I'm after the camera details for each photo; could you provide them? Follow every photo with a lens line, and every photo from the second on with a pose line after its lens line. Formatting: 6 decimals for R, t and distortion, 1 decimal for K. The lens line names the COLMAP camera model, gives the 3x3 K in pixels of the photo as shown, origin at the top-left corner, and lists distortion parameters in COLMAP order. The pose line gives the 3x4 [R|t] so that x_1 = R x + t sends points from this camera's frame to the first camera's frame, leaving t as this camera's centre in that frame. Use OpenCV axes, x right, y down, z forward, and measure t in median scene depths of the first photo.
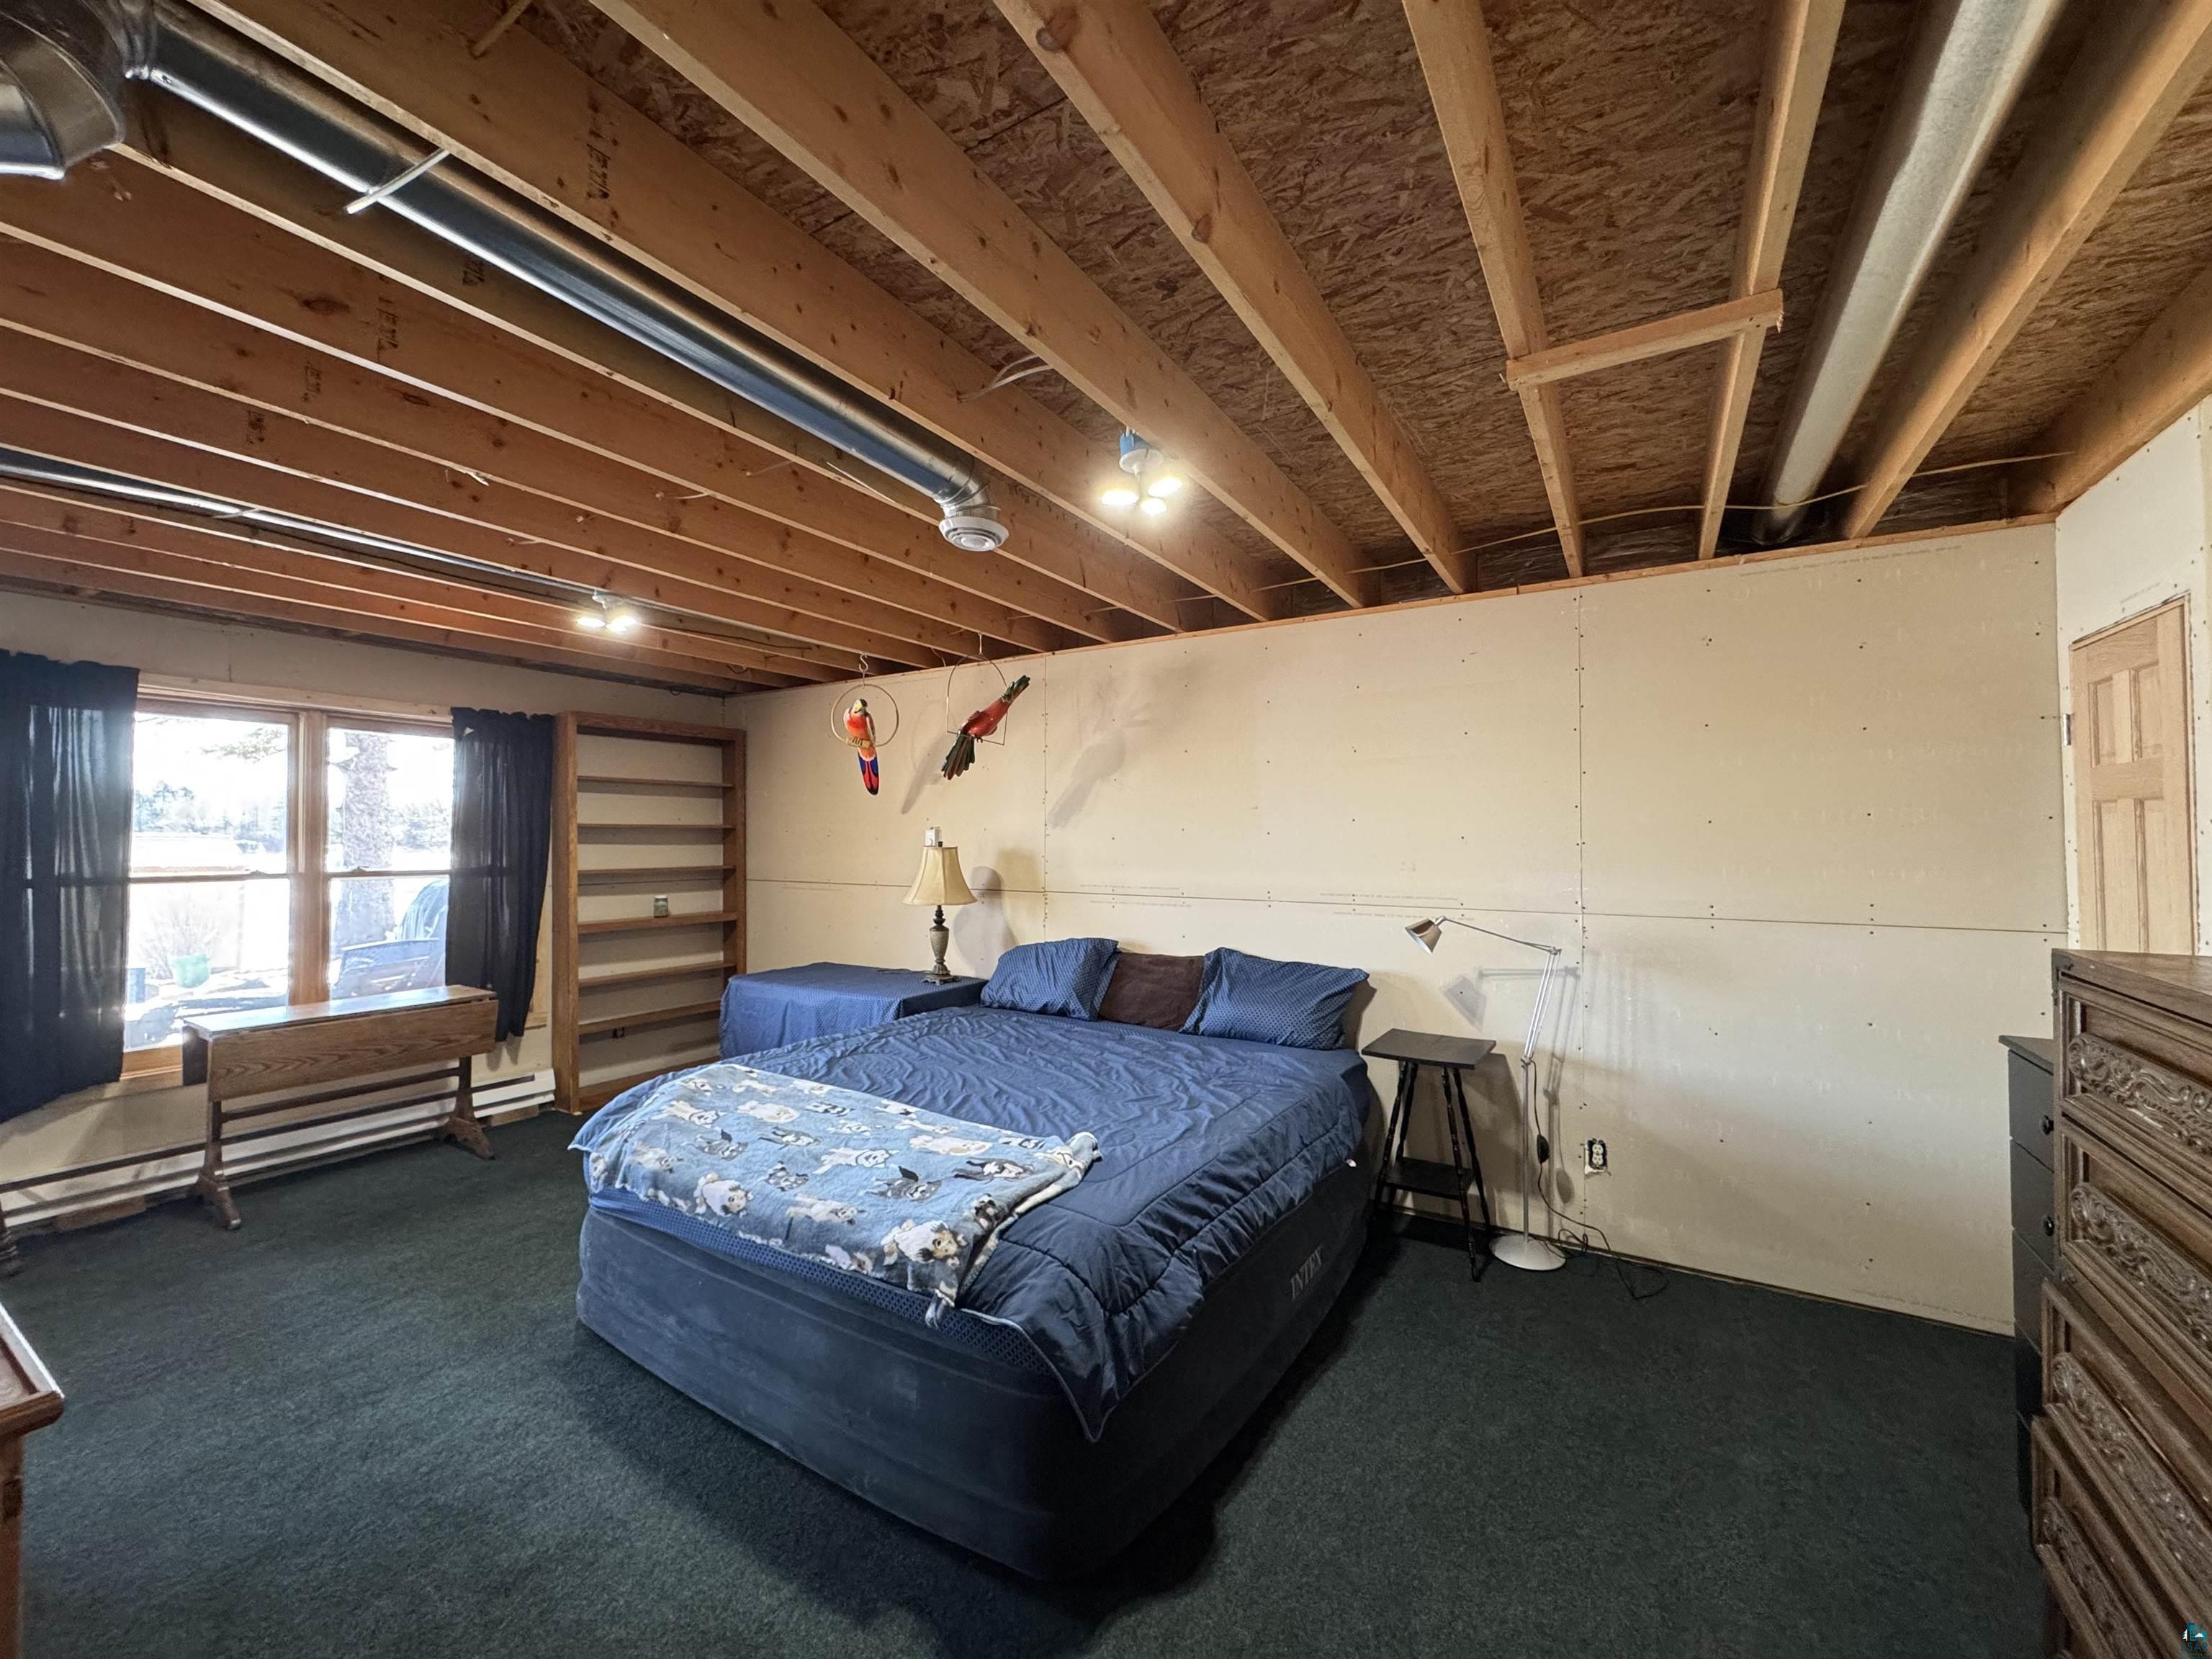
lens RADIAL K [[891.0, 0, 1106.0], [0, 891.0, 829.5], [0, 0, 1]] dist [-0.000464, 0.000004]
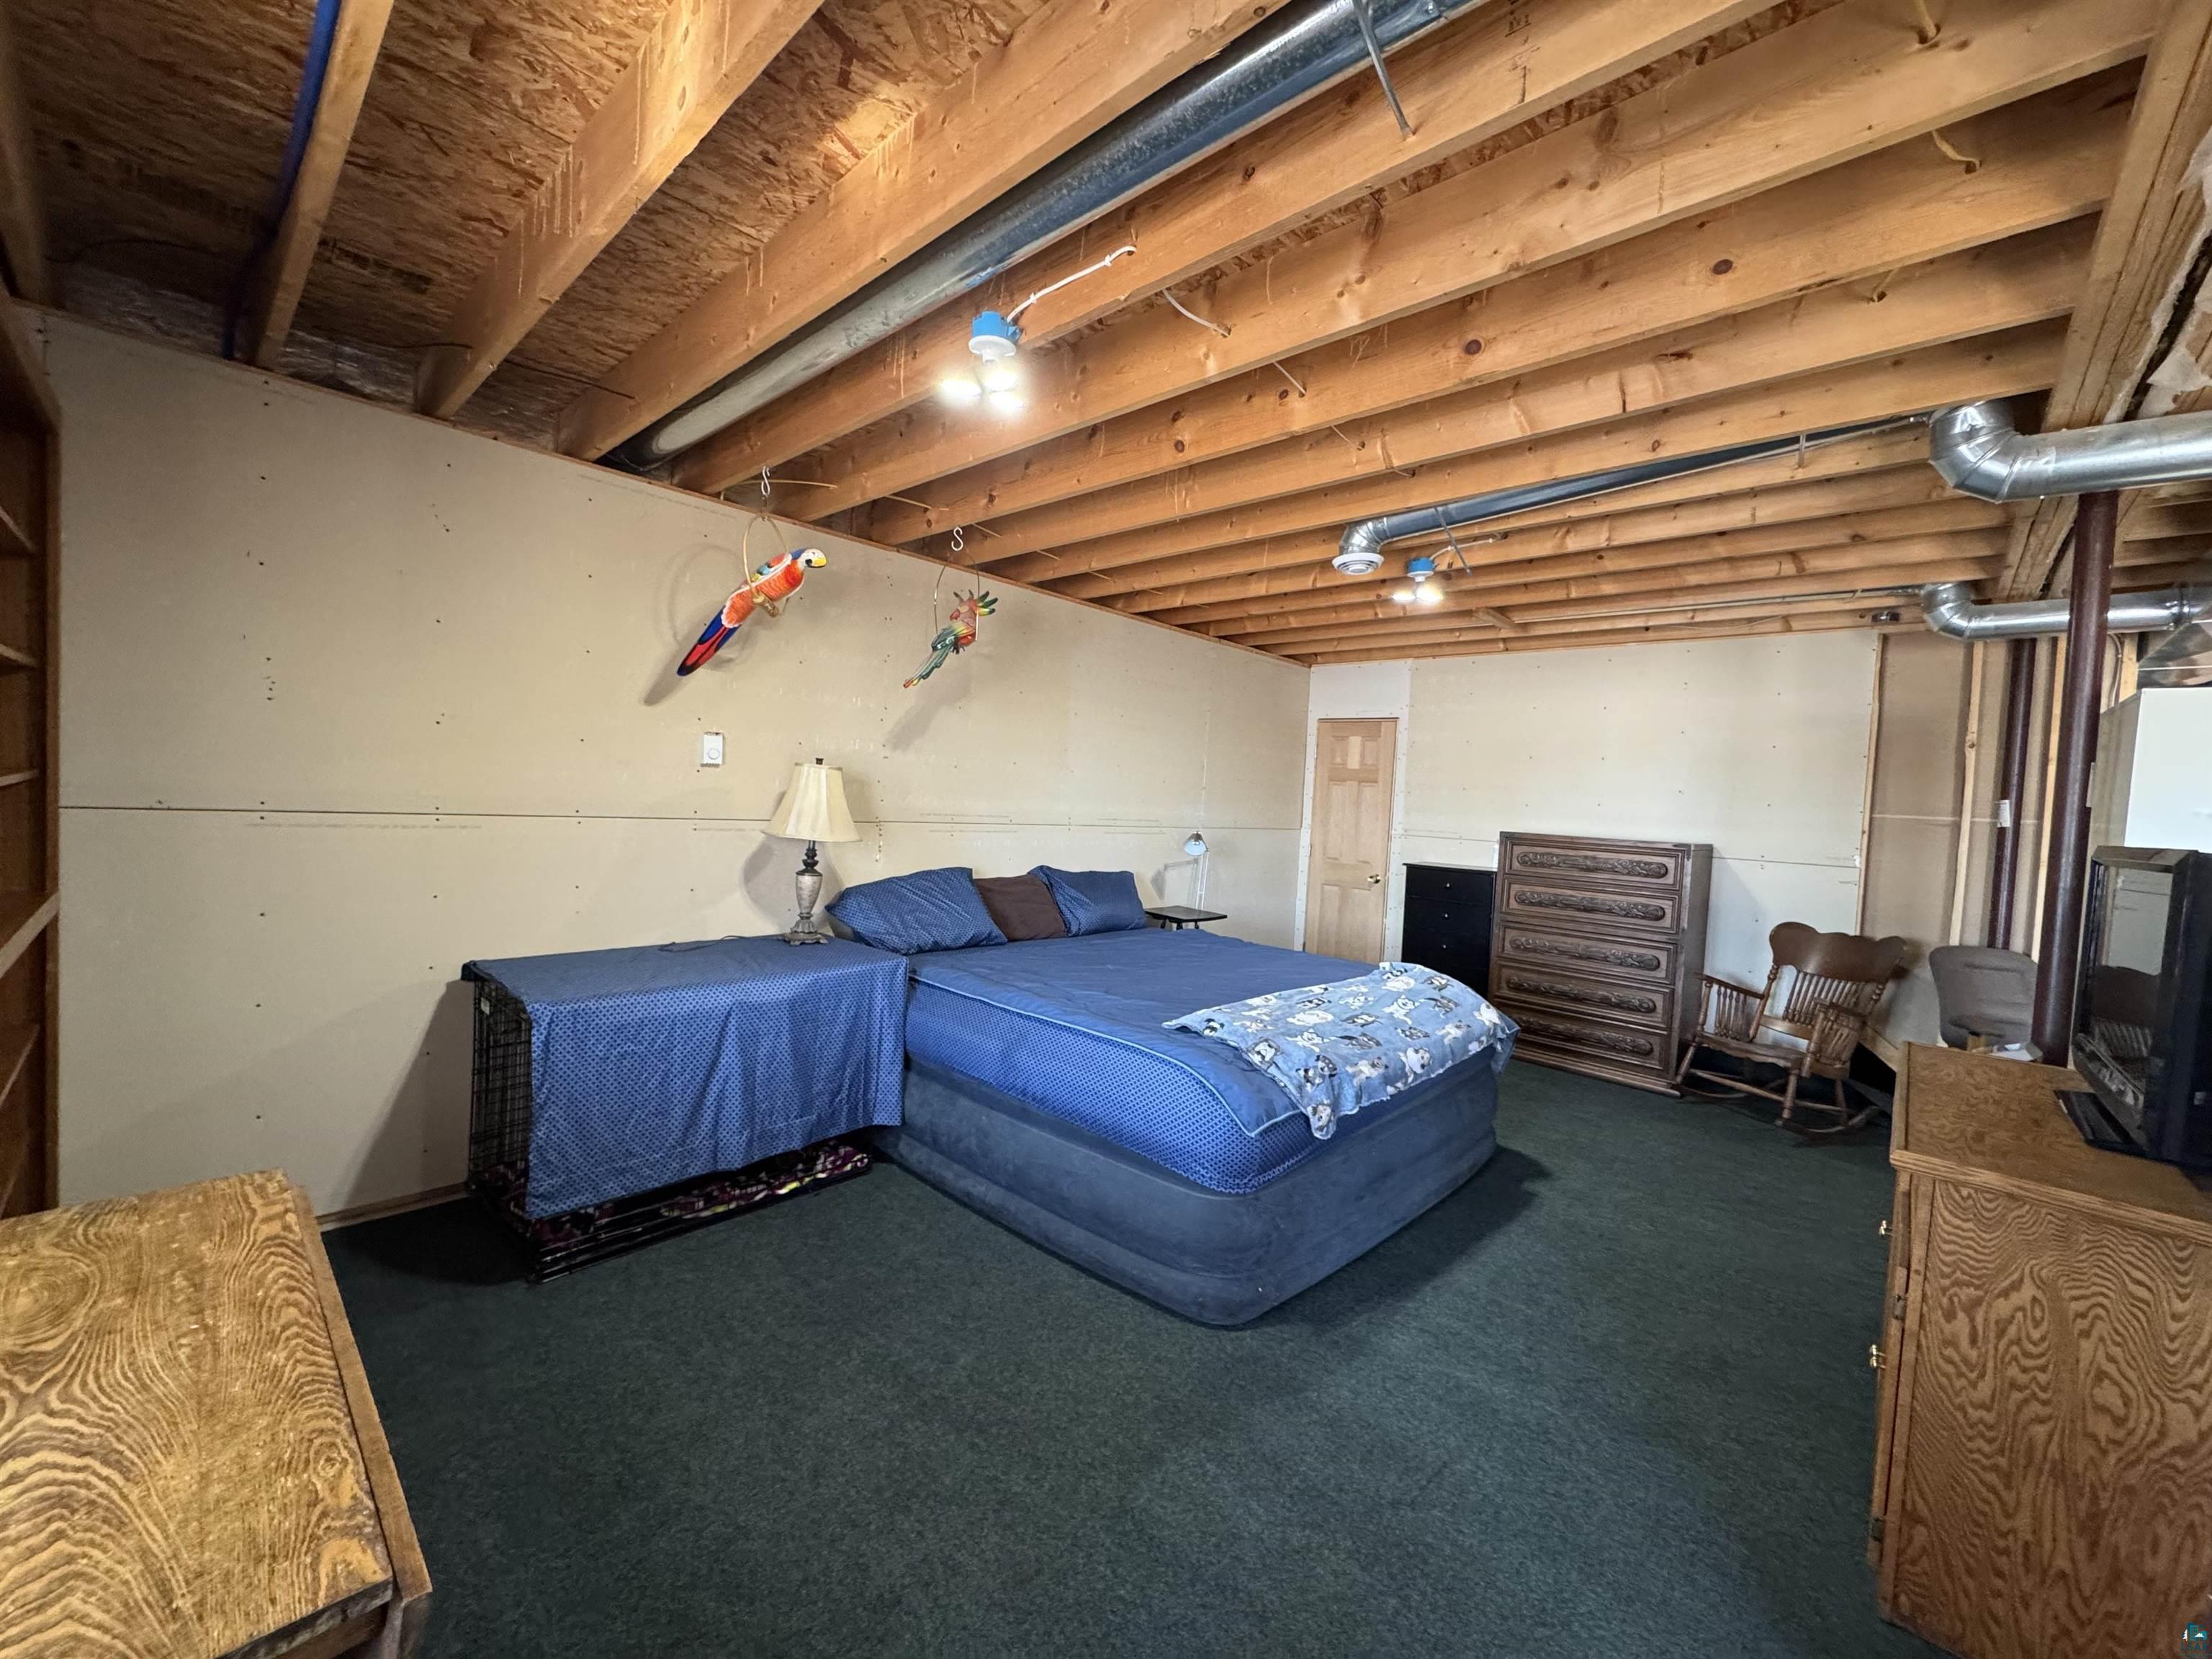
lens RADIAL K [[891.0, 0, 1106.0], [0, 891.0, 829.5], [0, 0, 1]] dist [-0.000464, 0.000004]
pose [[0.190931, -0.029291, 0.981166, -1.171970], [-0.064058, 0.997052, 0.042231, 0.033287], [-0.979511, -0.070915, 0.188492, 0.804563]]
